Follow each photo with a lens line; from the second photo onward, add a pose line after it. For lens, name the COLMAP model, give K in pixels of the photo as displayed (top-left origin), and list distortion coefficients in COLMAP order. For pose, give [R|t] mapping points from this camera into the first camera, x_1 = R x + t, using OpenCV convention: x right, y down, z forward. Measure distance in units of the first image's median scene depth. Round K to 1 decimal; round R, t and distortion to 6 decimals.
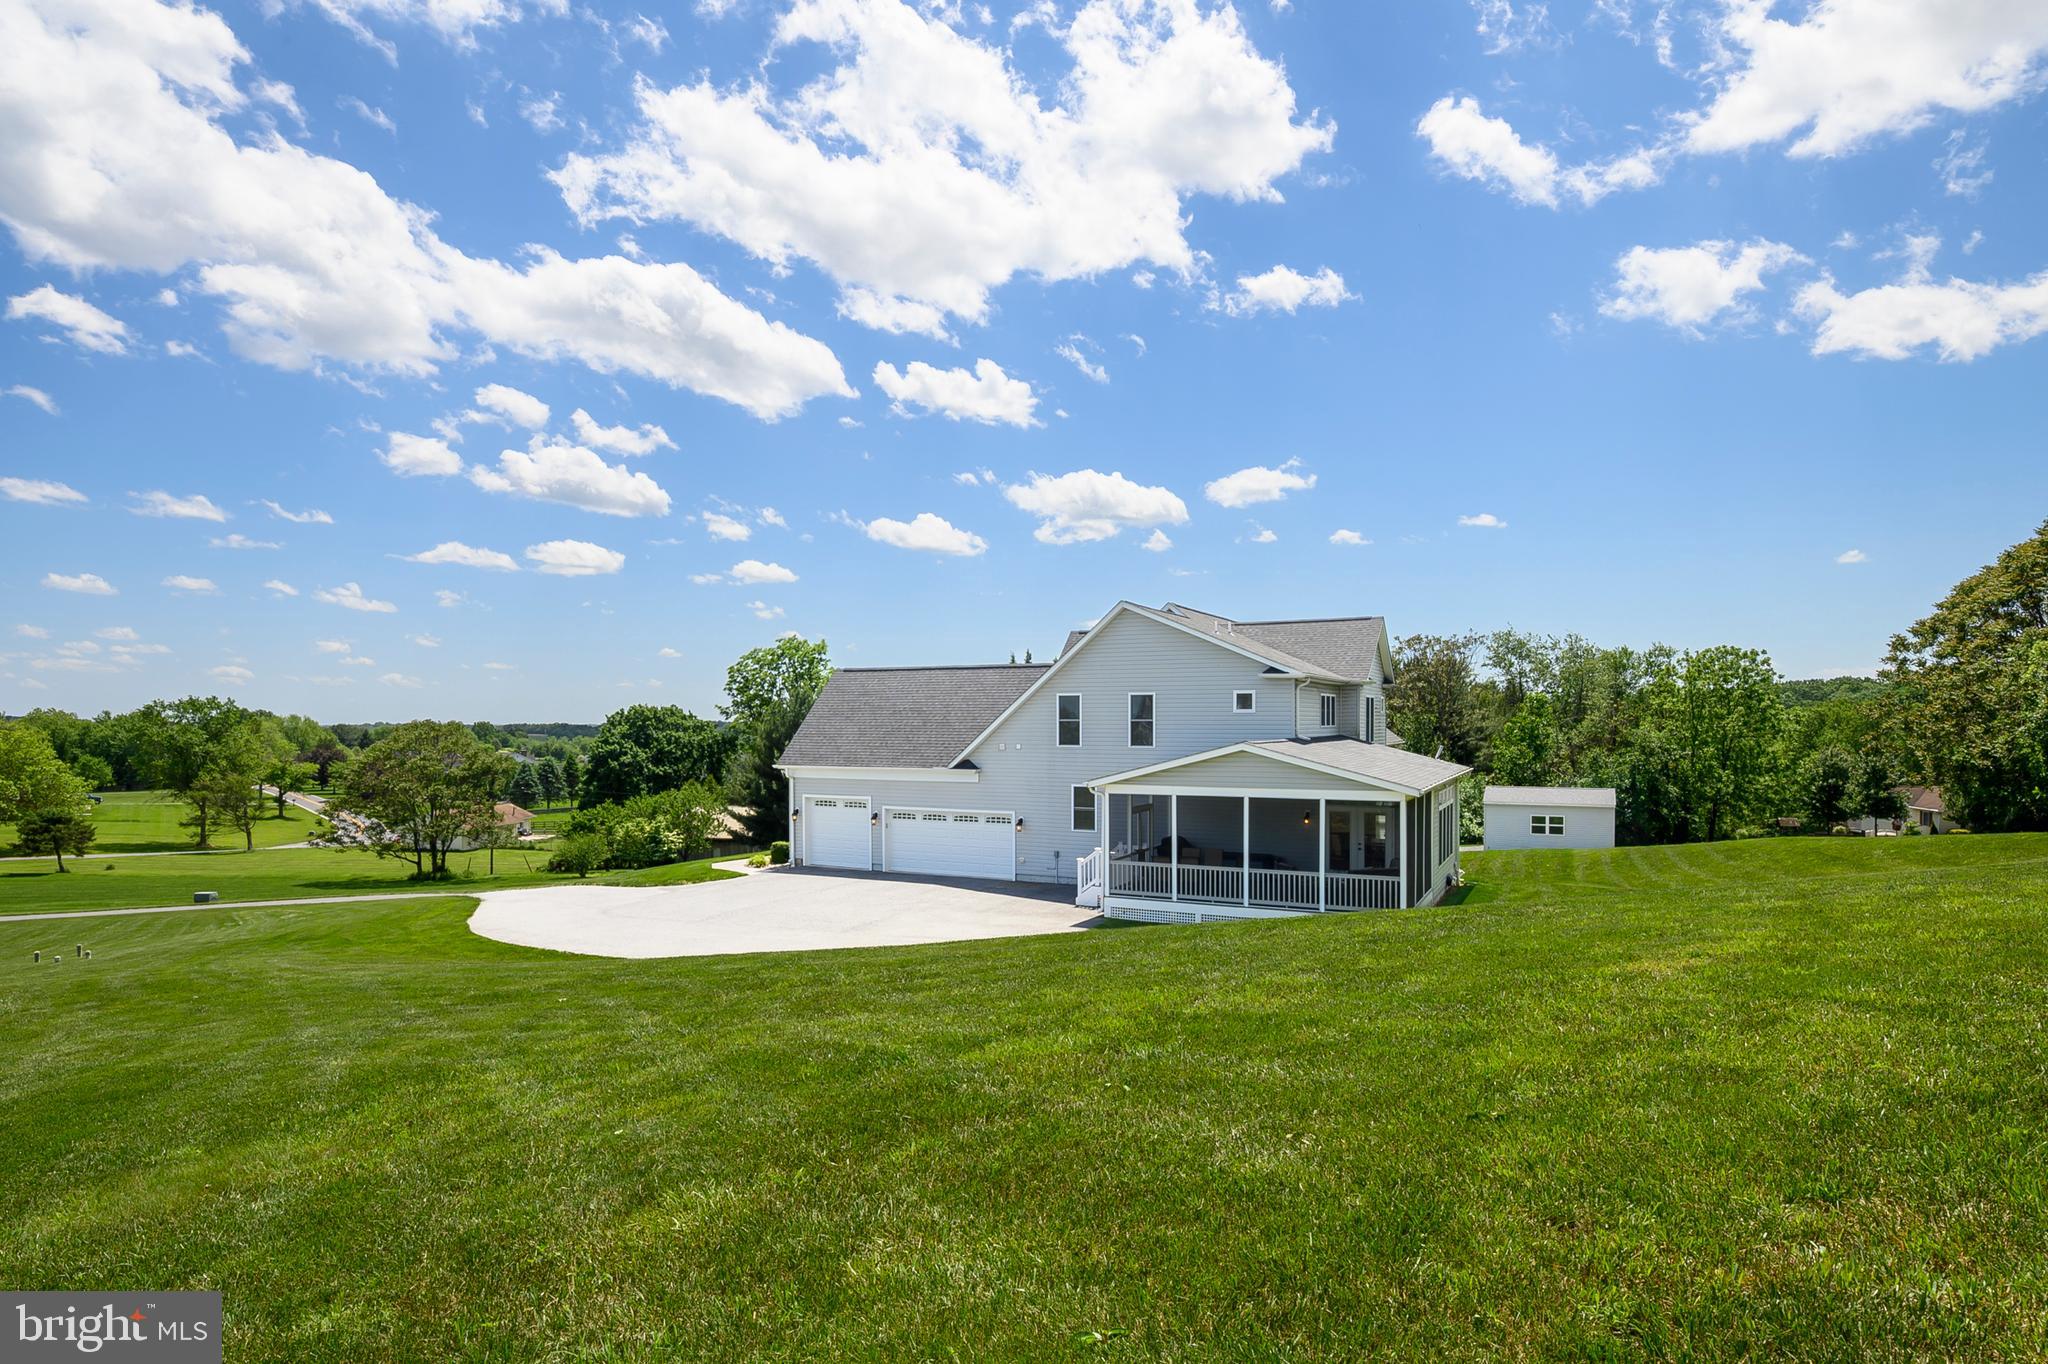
lens RADIAL K [[1107.5, 0, 1025.2], [0, 1107.5, 739.7], [0, 0, 1]] dist [0.001528, 0.000150]
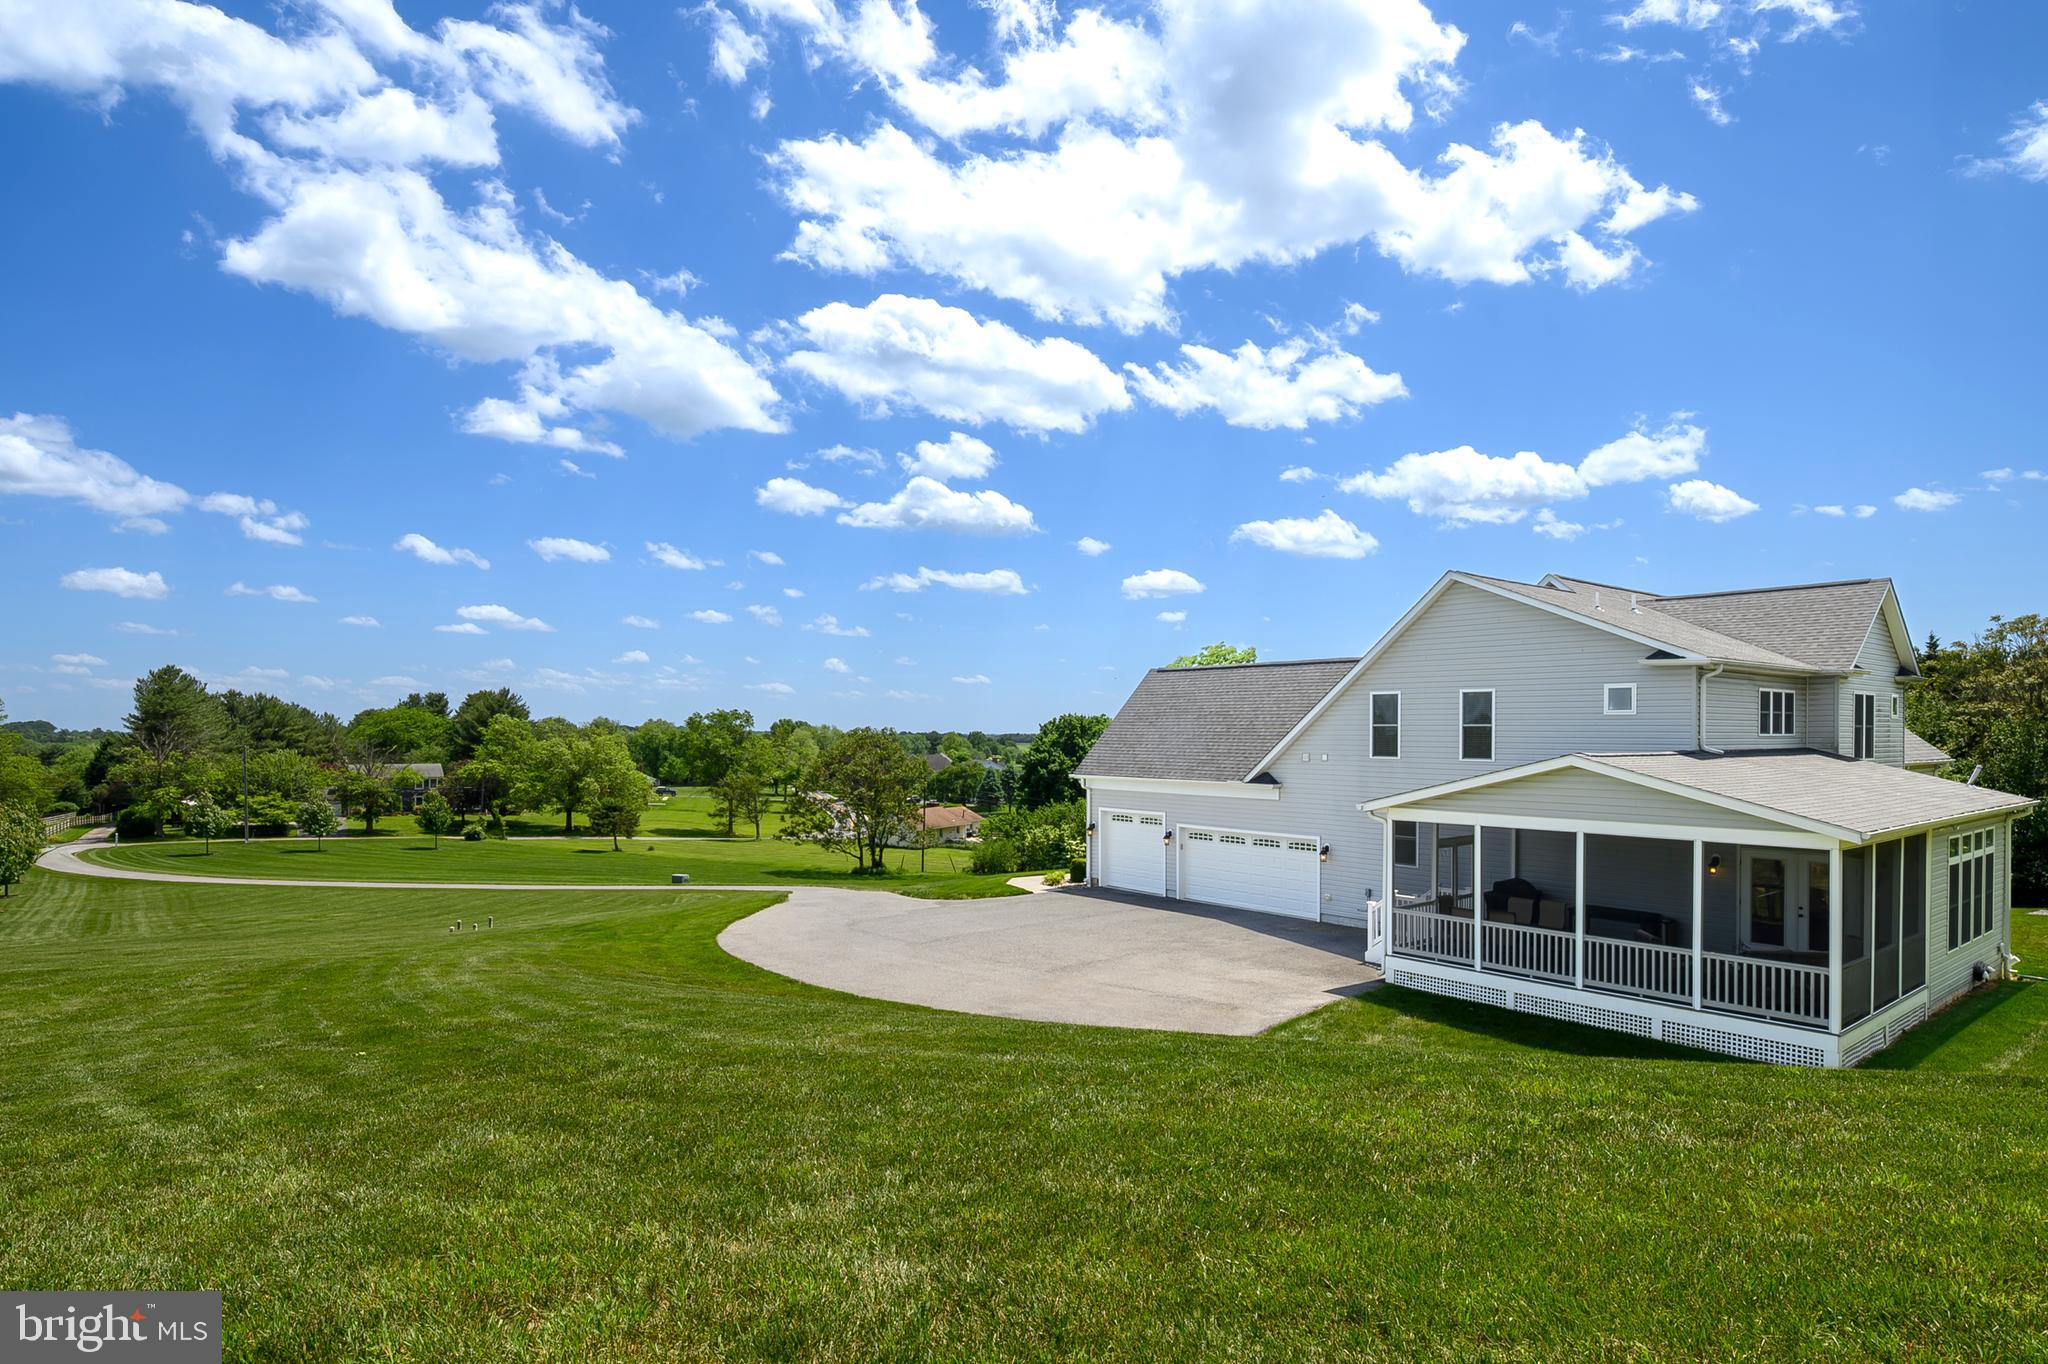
lens RADIAL K [[1107.5, 0, 1025.2], [0, 1107.5, 739.7], [0, 0, 1]] dist [0.001528, 0.000150]
pose [[0.913456, 0.006990, -0.406877, 0.116193], [-0.011067, 0.999909, -0.007668, 0.001539], [0.406787, 0.011507, 0.913451, 0.152155]]
